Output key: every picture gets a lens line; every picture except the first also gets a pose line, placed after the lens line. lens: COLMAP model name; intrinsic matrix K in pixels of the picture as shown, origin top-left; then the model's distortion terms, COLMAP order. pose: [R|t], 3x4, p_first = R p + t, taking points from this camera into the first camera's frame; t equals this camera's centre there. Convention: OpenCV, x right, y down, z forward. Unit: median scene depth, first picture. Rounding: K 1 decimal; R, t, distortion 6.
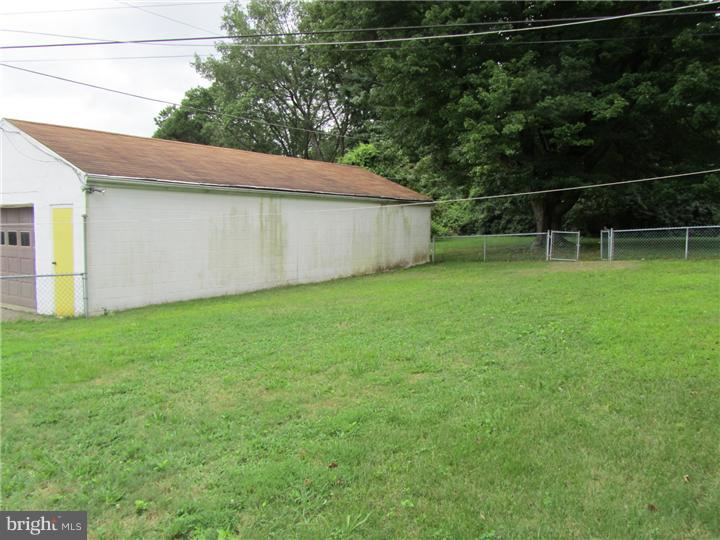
lens RADIAL K [[592.9, 0, 360.0], [0, 592.9, 270.0], [0, 0, 1]] dist [-0.030329, -0.003063]
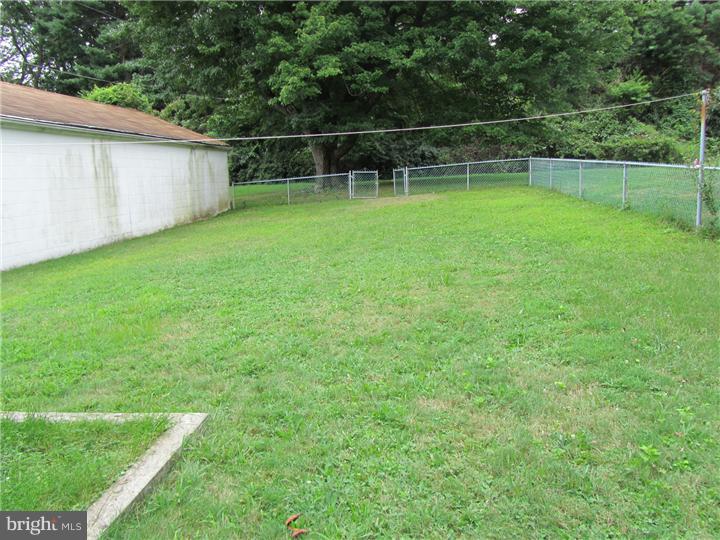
lens RADIAL K [[592.9, 0, 360.0], [0, 592.9, 270.0], [0, 0, 1]] dist [-0.030329, -0.003063]
pose [[0.868936, -0.109794, 0.482592, -0.220540], [0.073314, 0.992880, 0.093882, 0.012641], [-0.489464, -0.046197, 0.870799, 0.045490]]
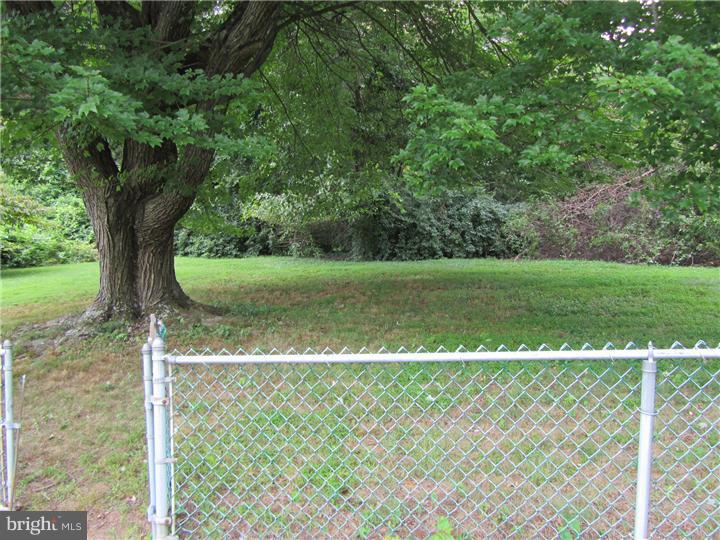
lens RADIAL K [[592.9, 0, 360.0], [0, 592.9, 270.0], [0, 0, 1]] dist [-0.030329, -0.003063]
pose [[0.927615, -0.029552, 0.372366, 0.396770], [0.028731, 0.999557, 0.007756, -0.090453], [-0.372430, 0.003504, 0.928054, 0.818354]]
